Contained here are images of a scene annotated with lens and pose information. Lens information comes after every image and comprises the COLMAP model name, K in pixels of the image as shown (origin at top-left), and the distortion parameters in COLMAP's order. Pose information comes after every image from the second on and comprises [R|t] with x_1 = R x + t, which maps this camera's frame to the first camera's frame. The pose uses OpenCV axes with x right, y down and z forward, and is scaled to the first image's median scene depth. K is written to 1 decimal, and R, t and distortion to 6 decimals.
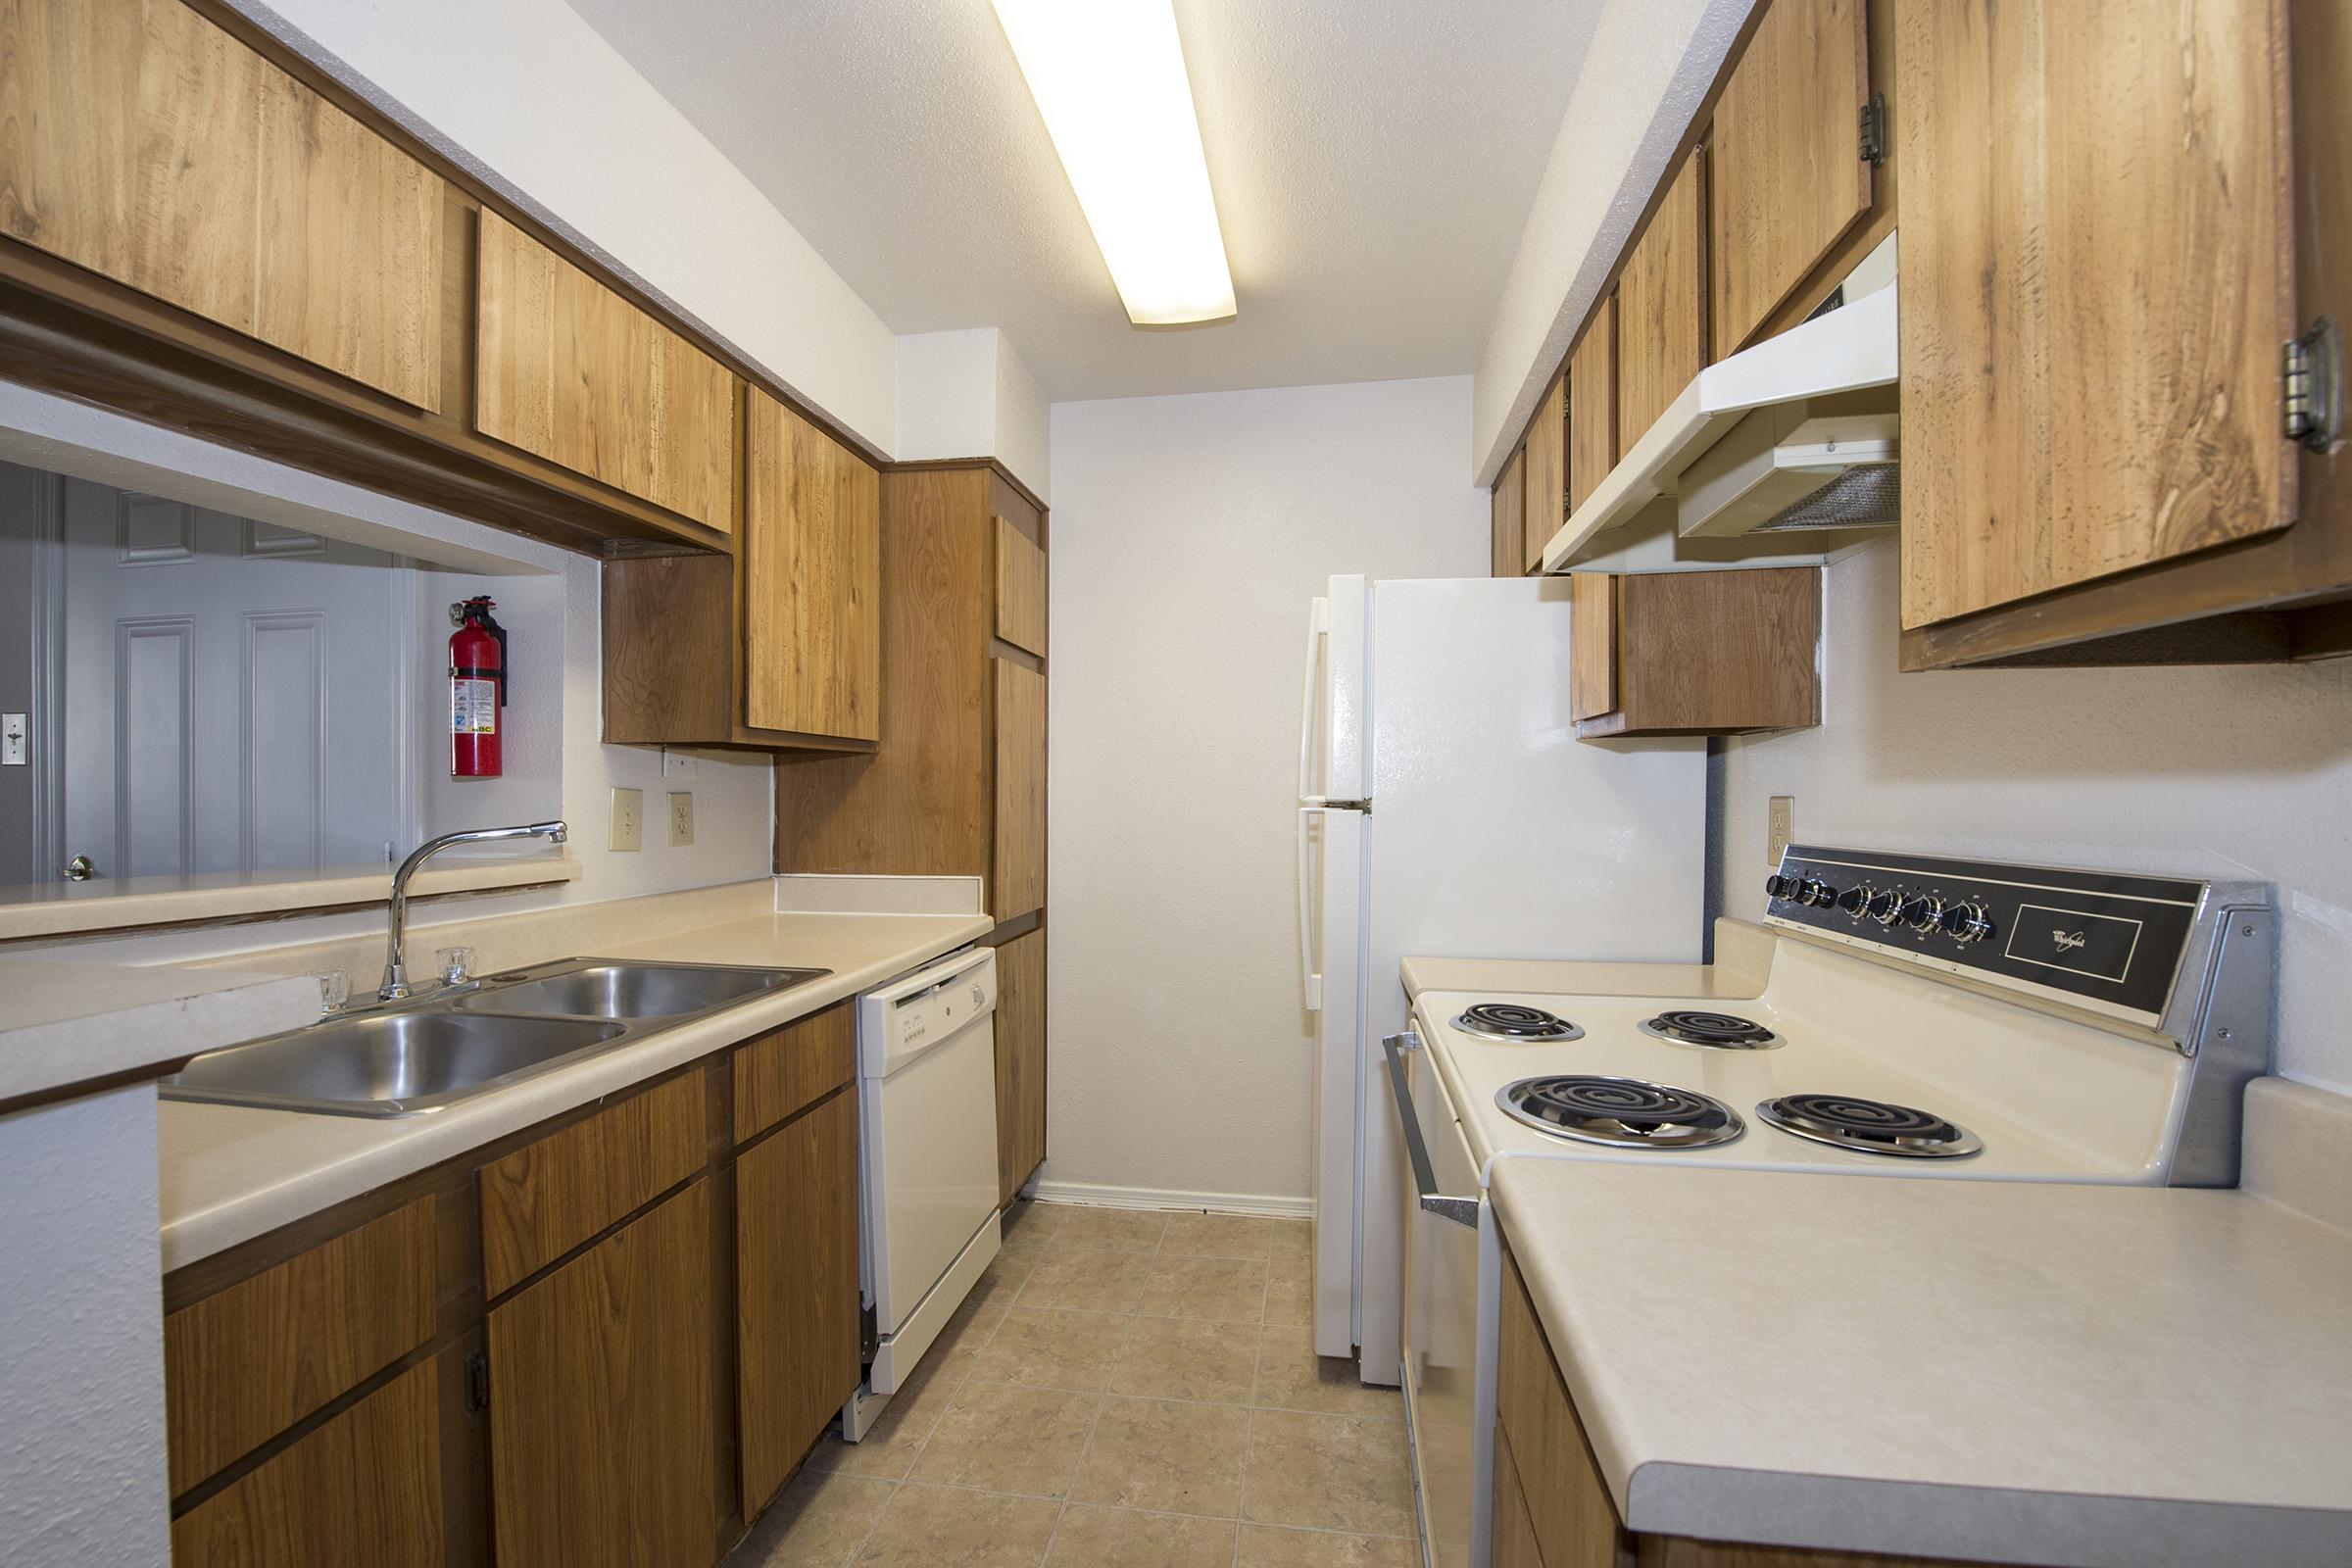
lens RADIAL K [[937.9, 0, 1189.2], [0, 937.9, 777.4], [0, 0, 1]] dist [-0.018368, -0.000392]
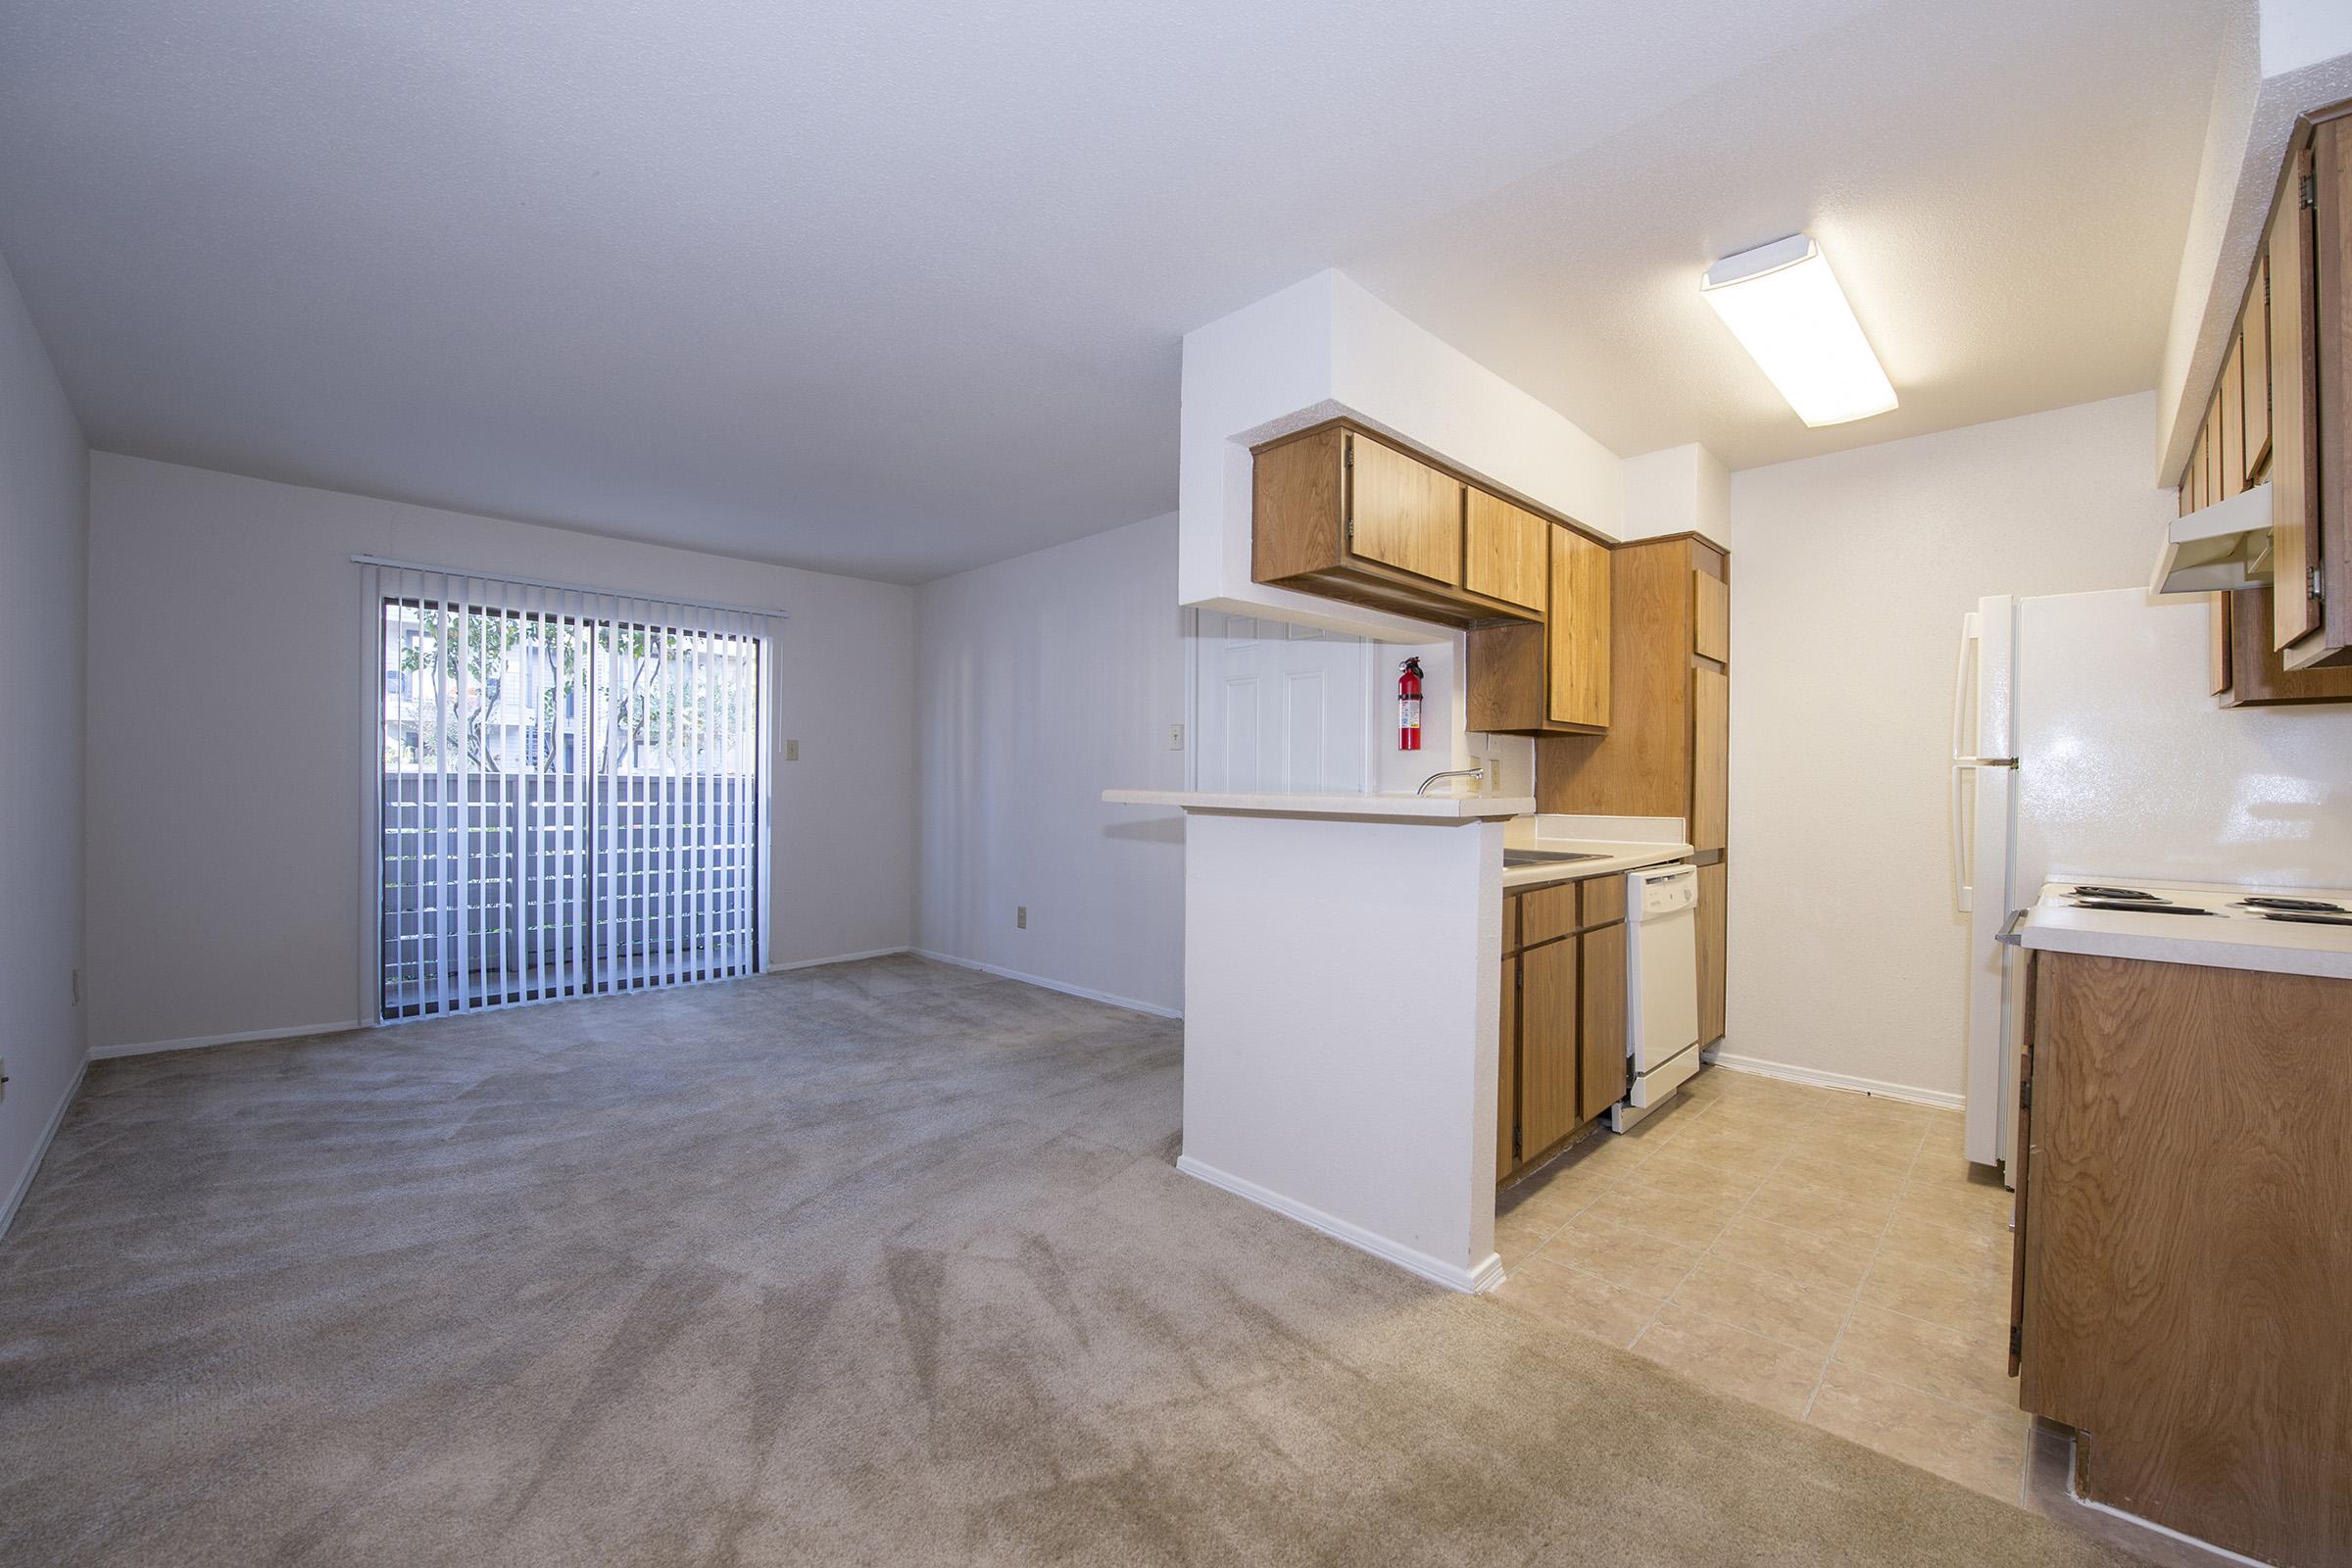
lens RADIAL K [[937.9, 0, 1189.2], [0, 937.9, 777.4], [0, 0, 1]] dist [-0.018368, -0.000392]
pose [[0.814736, 0.002623, -0.579826, -0.008165], [0.001511, 0.999977, 0.006647, 0.035270], [0.579830, -0.006291, 0.814713, -0.703745]]
